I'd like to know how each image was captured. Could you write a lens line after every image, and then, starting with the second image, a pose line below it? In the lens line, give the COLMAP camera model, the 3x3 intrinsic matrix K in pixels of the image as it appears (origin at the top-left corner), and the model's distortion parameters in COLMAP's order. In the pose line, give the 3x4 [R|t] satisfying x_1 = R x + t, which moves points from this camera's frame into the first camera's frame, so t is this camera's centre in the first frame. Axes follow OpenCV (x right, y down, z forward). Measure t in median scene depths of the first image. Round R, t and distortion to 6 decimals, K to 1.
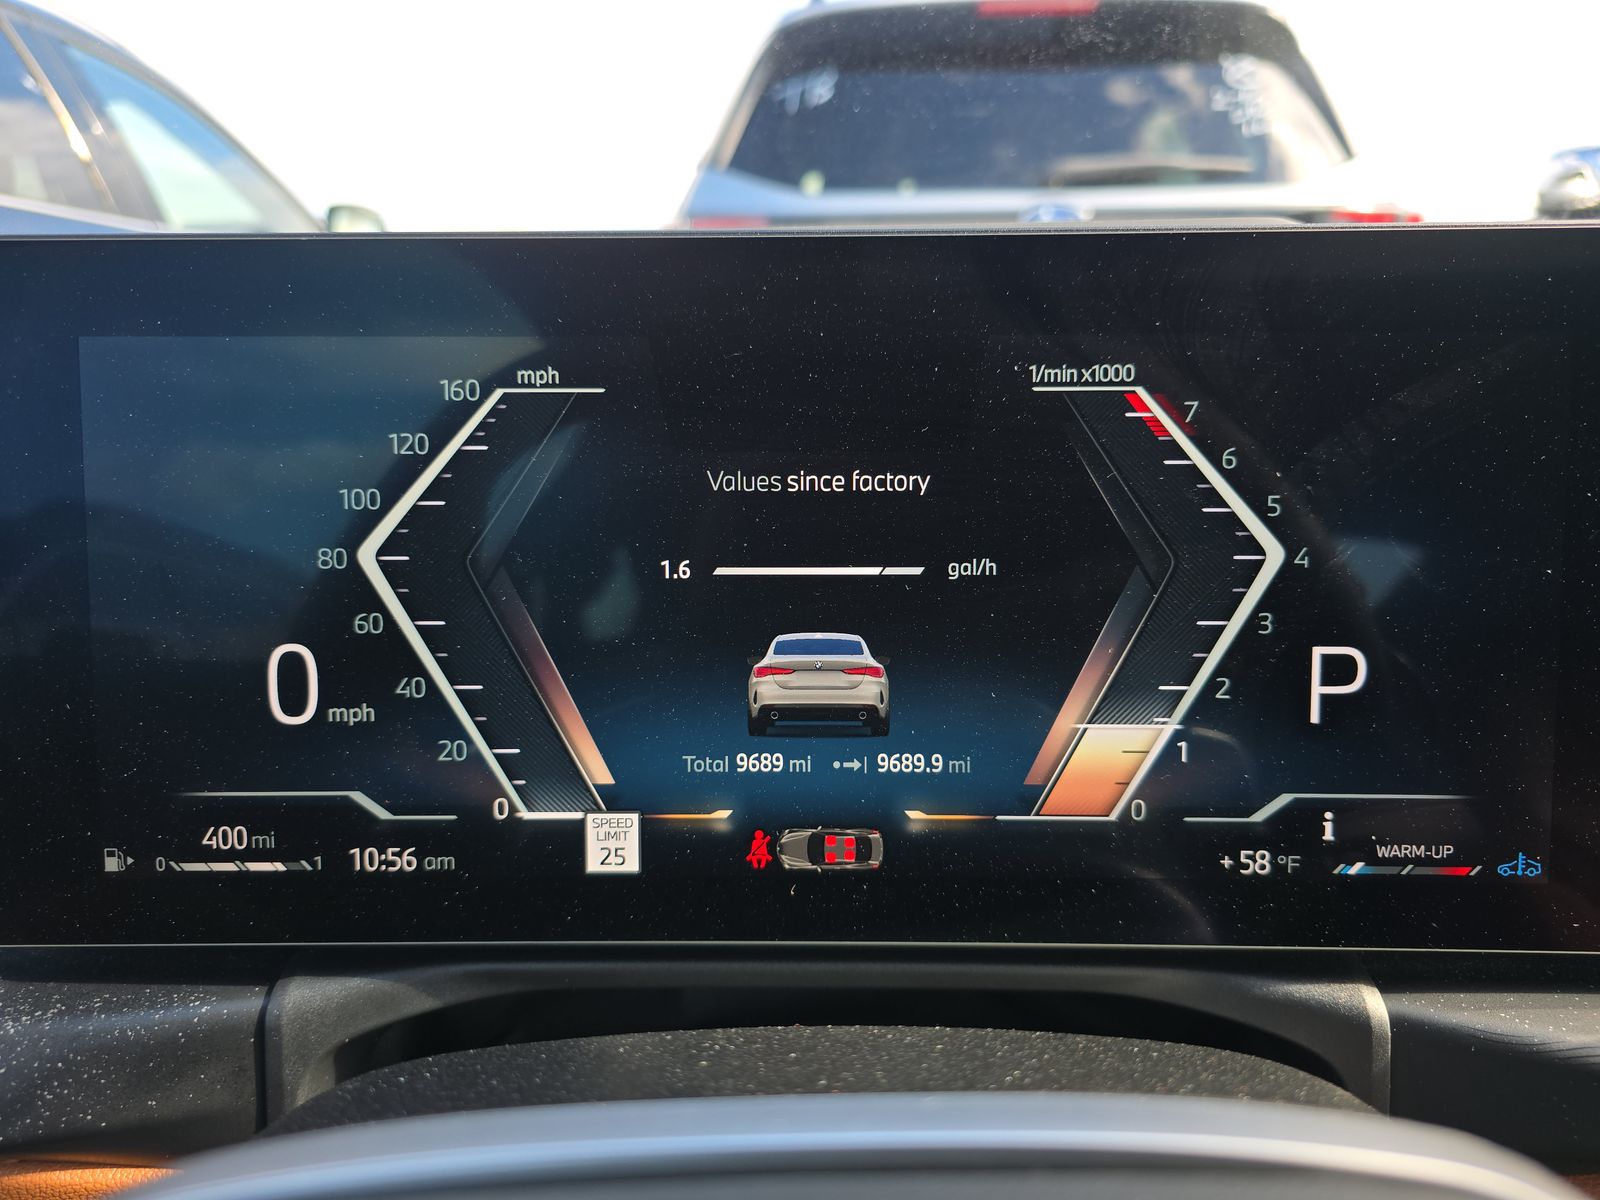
lens RADIAL K [[1077.4, 0, 807.1], [0, 1077.4, 598.8], [0, 0, 1]] dist [0.022936, -0.014634]
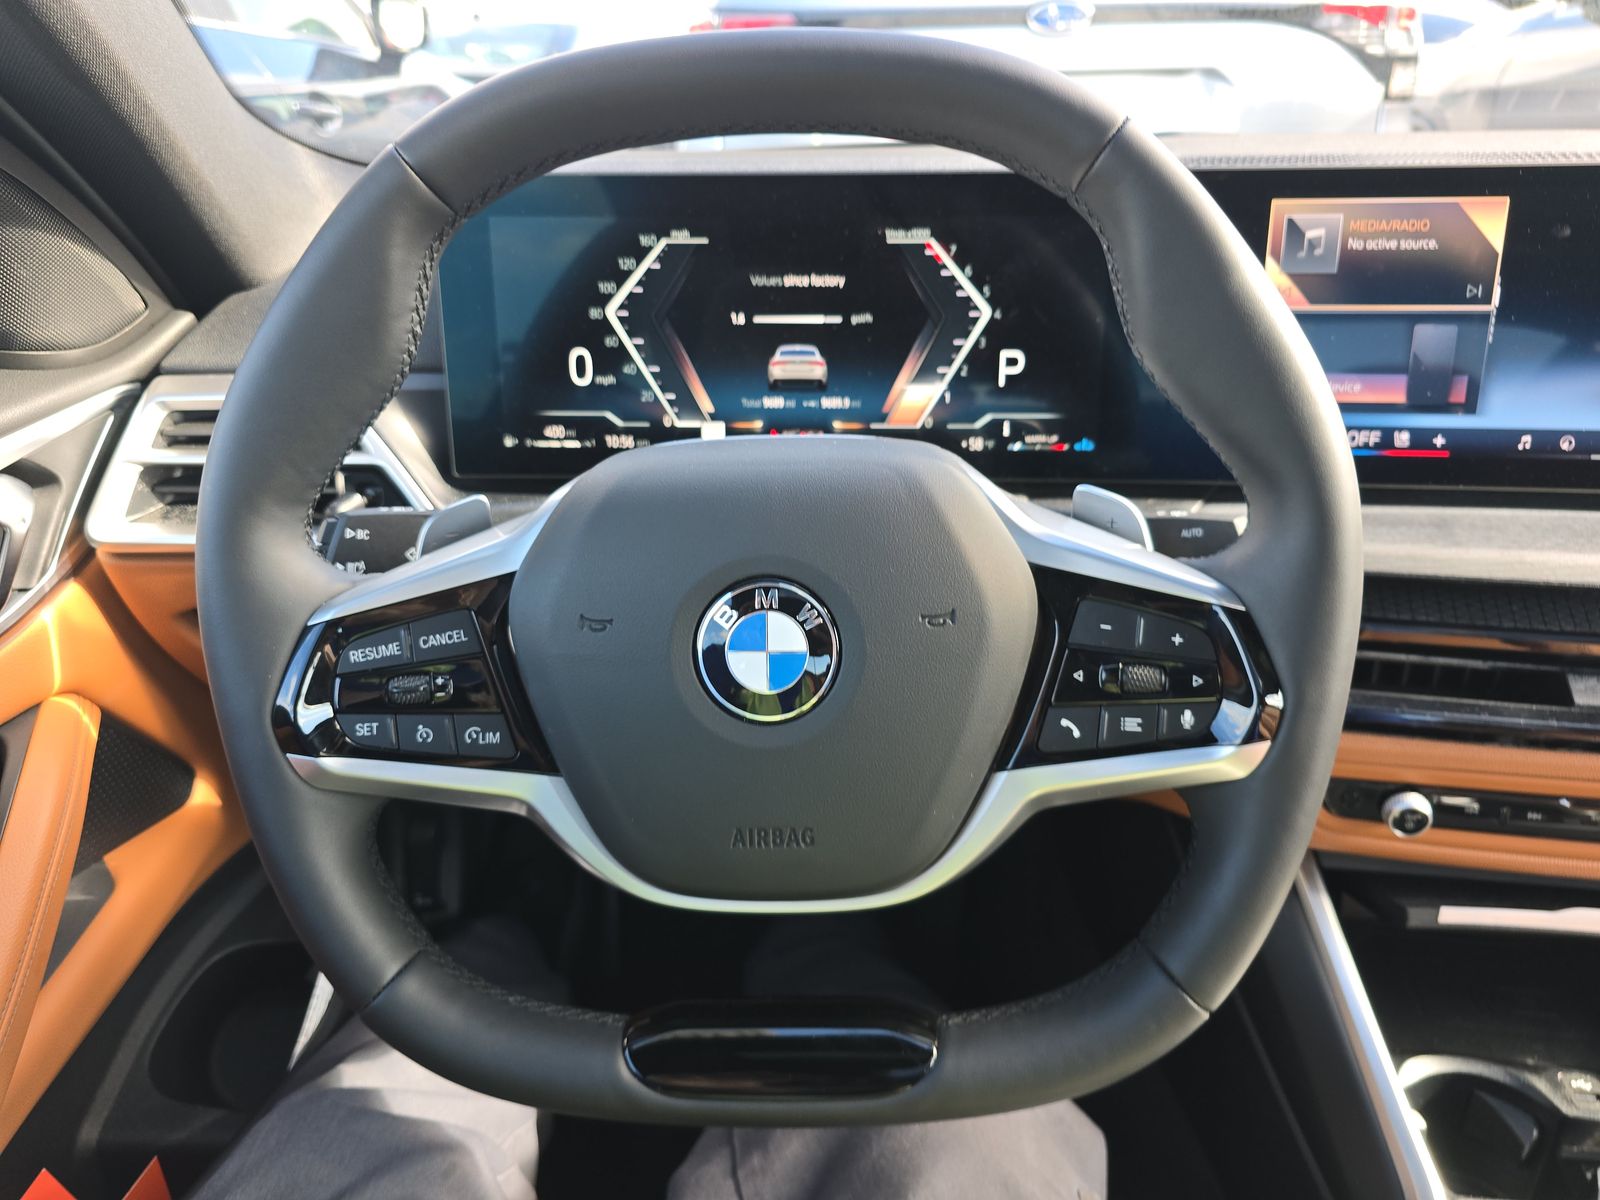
lens RADIAL K [[1077.4, 0, 804.6], [0, 1077.4, 604.7], [0, 0, 1]] dist [0.022936, -0.014634]
pose [[0.999107, 0.014011, -0.039861, 0.130388], [-0.005998, 0.980894, 0.194453, 0.129092], [0.041823, -0.194040, 0.980102, -1.468920]]
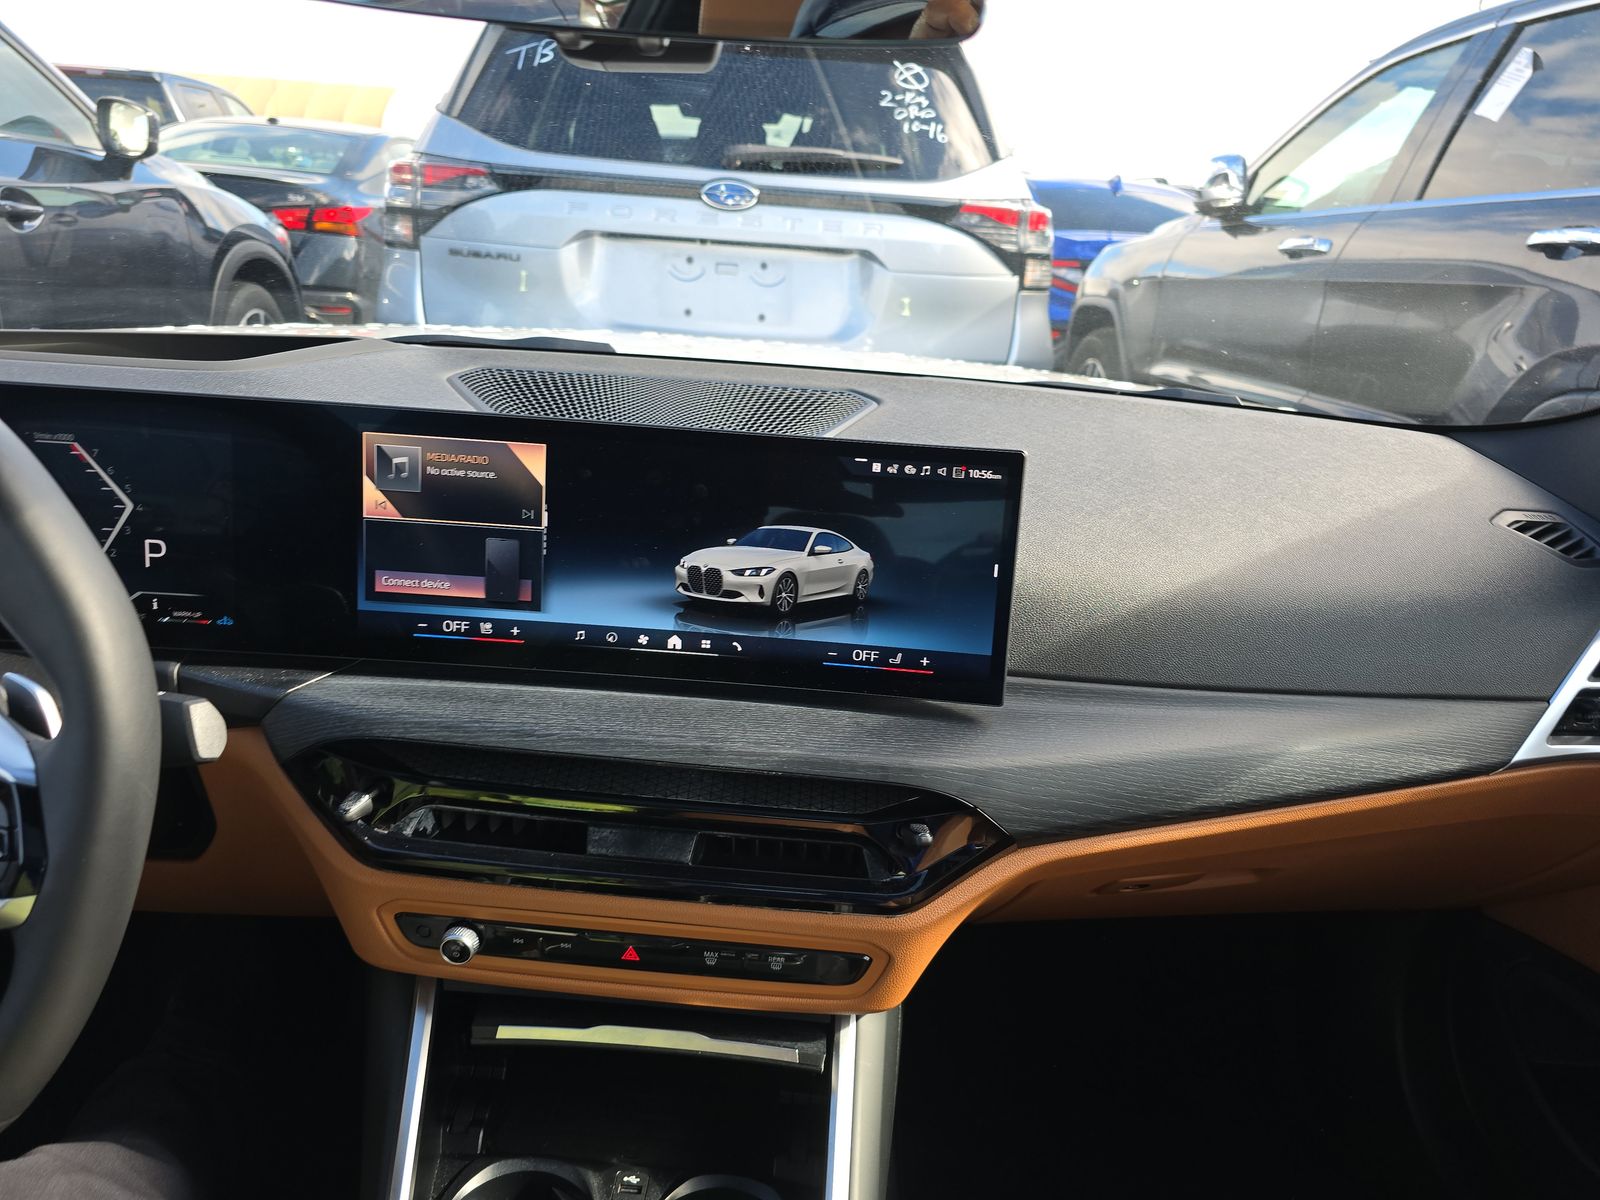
lens RADIAL K [[1077.4, 0, 800.9], [0, 1077.4, 606.8], [0, 0, 1]] dist [0.022936, -0.014634]
pose [[0.994361, 0.051026, 0.092969, 1.881670], [-0.059811, 0.993746, 0.094299, -0.147709], [-0.087576, -0.099328, 0.991193, -1.930663]]
